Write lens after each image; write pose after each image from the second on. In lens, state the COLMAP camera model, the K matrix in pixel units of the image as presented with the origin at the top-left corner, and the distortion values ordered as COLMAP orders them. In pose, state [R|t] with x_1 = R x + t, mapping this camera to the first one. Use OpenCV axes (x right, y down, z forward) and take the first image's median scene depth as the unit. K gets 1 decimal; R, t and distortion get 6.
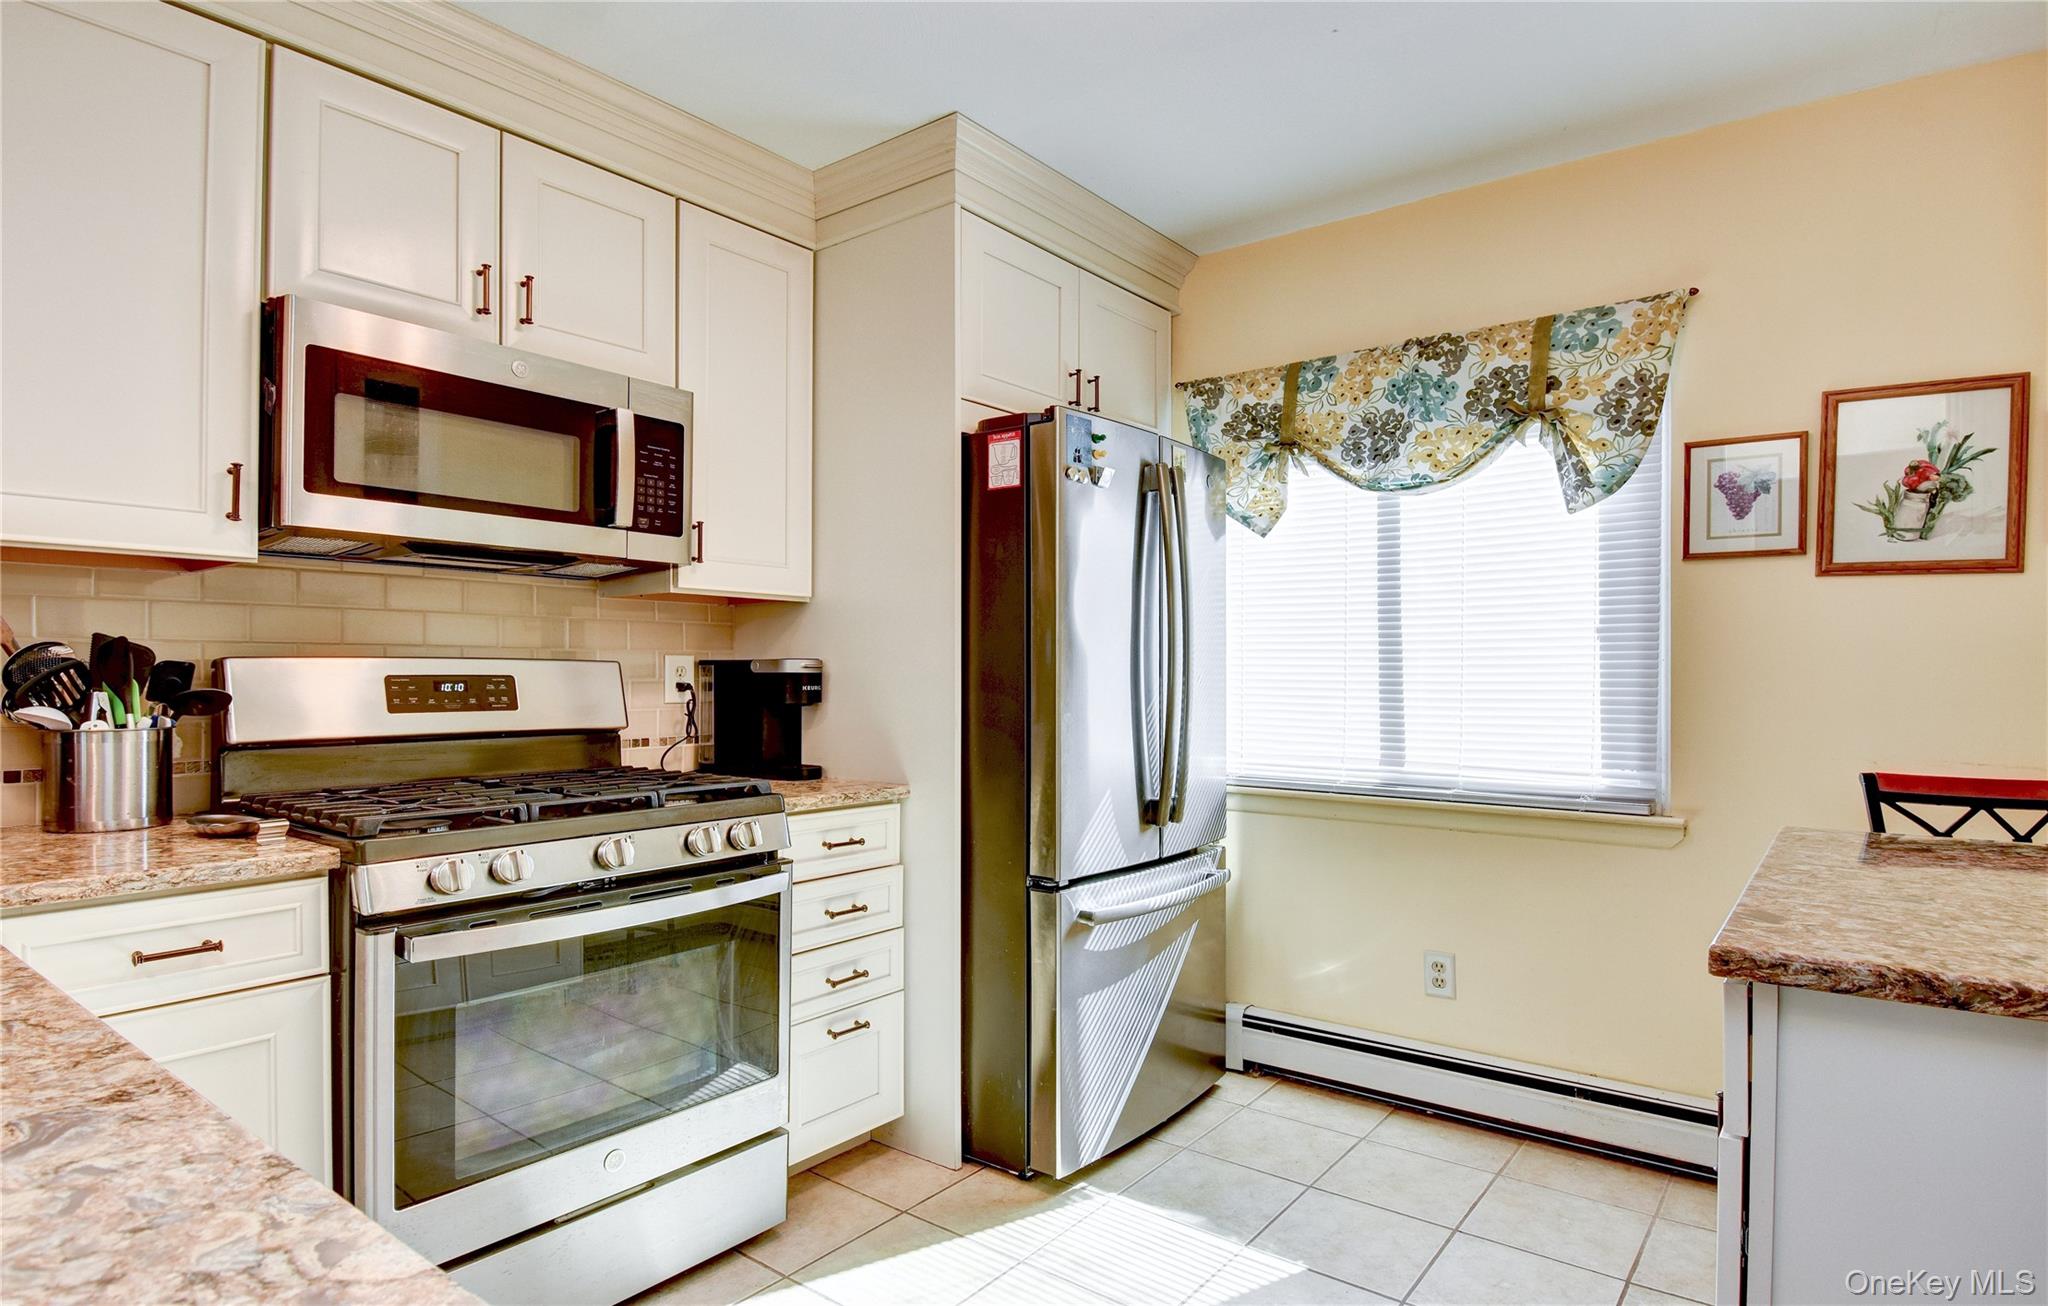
lens RADIAL K [[1088.7, 0, 1034.1], [0, 1088.7, 663.9], [0, 0, 1]] dist [-0.005269, -0.006462]
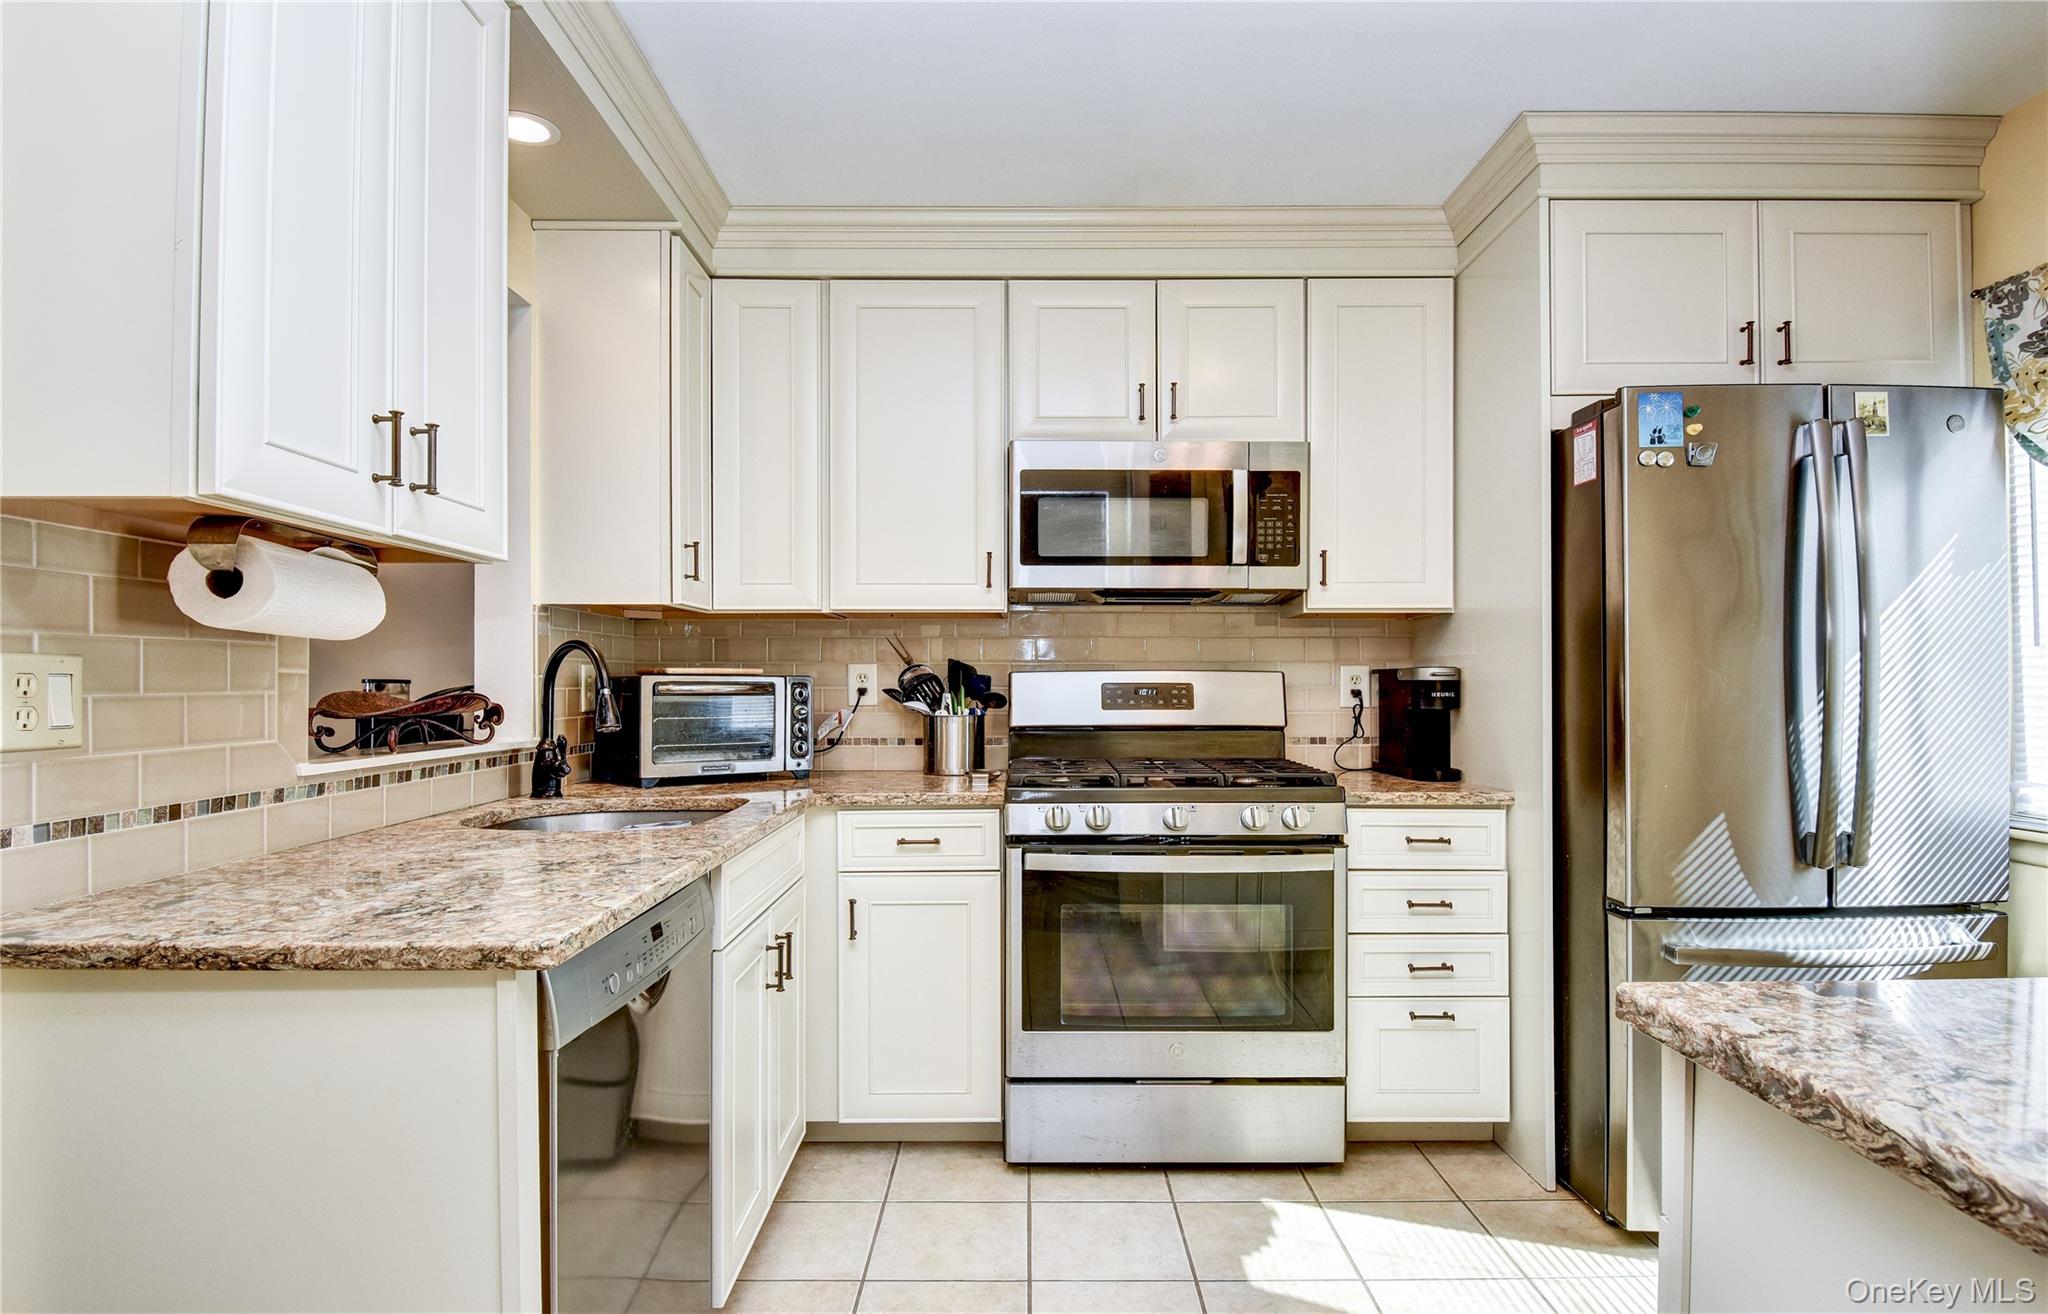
lens RADIAL K [[1085.7, 0, 1021.6], [0, 1085.7, 675.3], [0, 0, 1]] dist [-0.011210, -0.008436]
pose [[0.604963, -0.009702, -0.796195, 0.431803], [0.008660, 0.999947, -0.005605, 0.006330], [0.796207, -0.003505, 0.605015, 0.043198]]
